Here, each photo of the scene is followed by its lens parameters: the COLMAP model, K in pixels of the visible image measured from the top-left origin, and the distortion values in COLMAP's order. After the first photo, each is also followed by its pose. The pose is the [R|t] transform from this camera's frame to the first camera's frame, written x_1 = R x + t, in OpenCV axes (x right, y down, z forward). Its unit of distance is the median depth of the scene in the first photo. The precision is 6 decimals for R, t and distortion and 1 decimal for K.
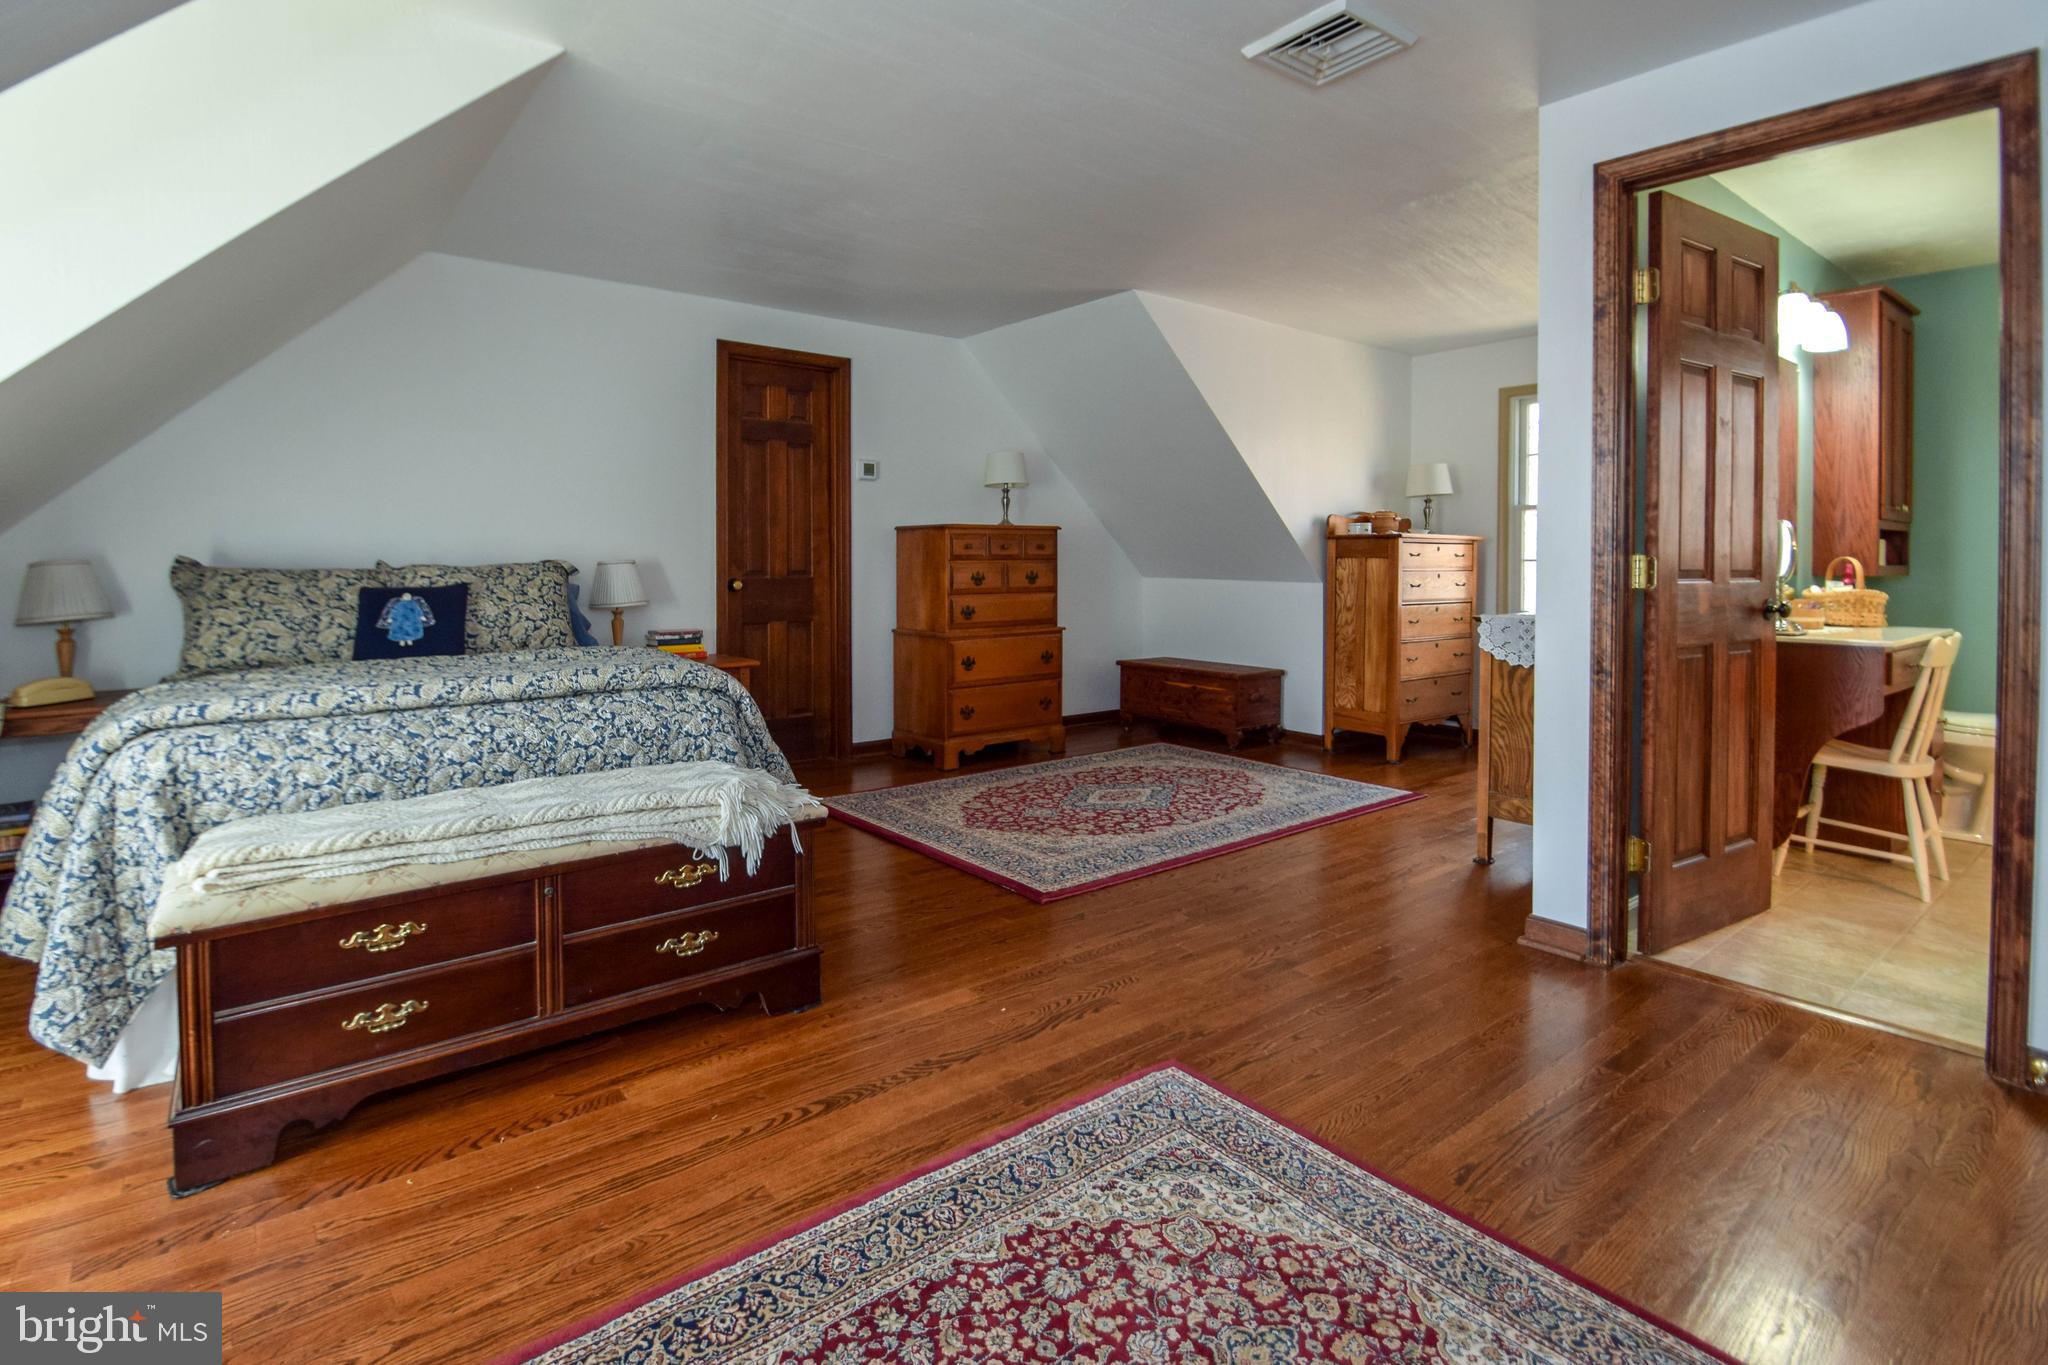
lens RADIAL K [[975.6, 0, 1023.0], [0, 975.6, 676.3], [0, 0, 1]] dist [-0.001808, -0.000574]
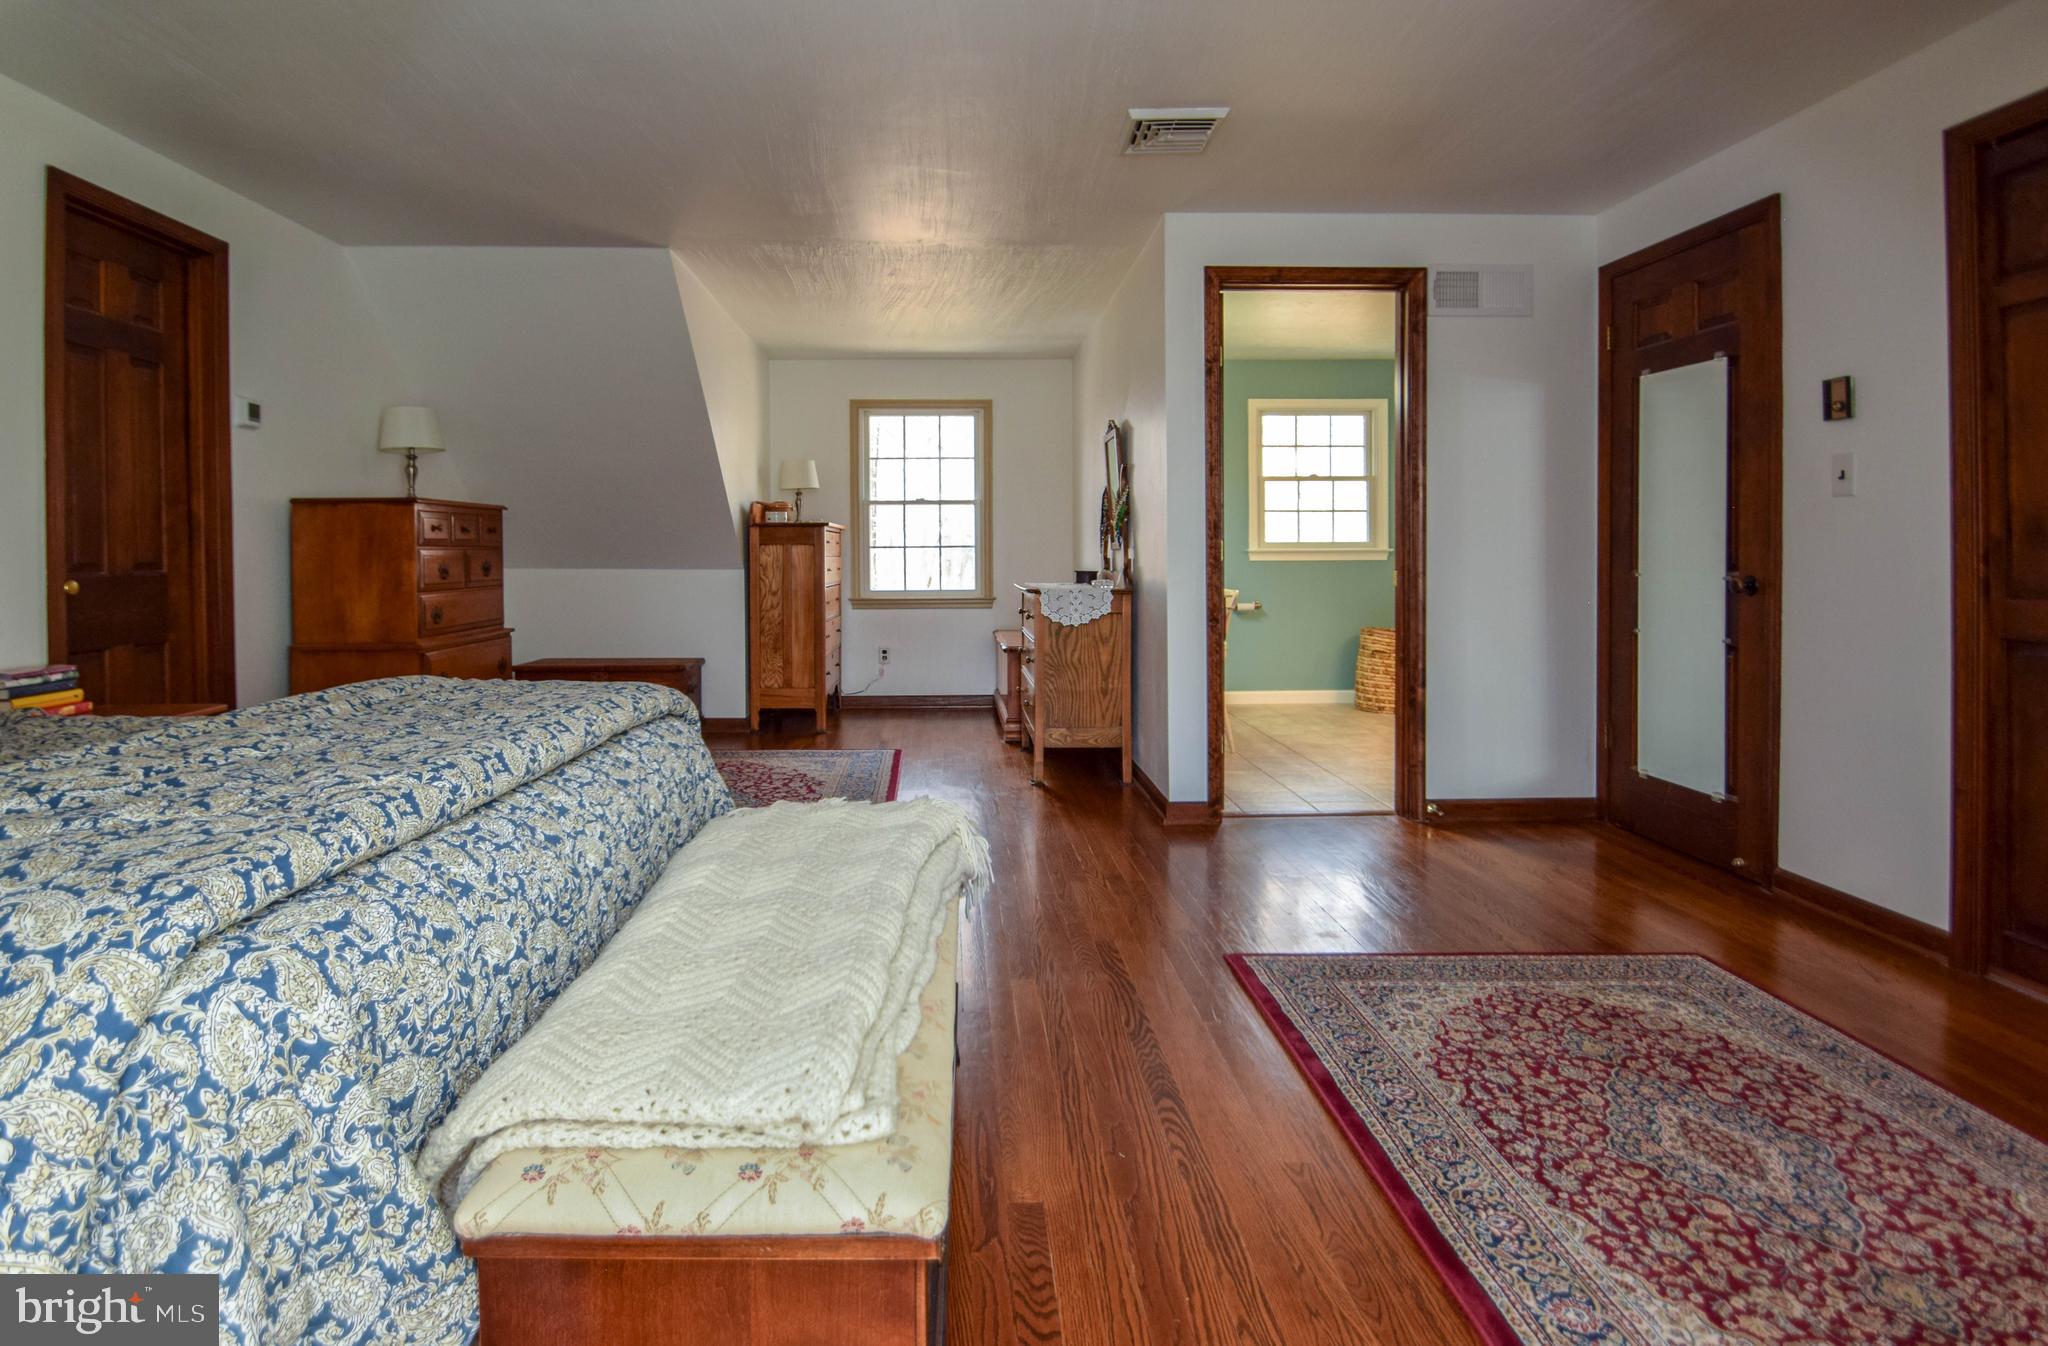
lens RADIAL K [[959.9, 0, 994.0], [0, 959.9, 654.3], [0, 0, 1]] dist [-0.004029, -0.001601]
pose [[0.618603, -0.086207, 0.780960, -0.359334], [0.097141, 0.994728, 0.032858, -0.015763], [-0.779676, 0.055537, 0.623716, 0.183159]]
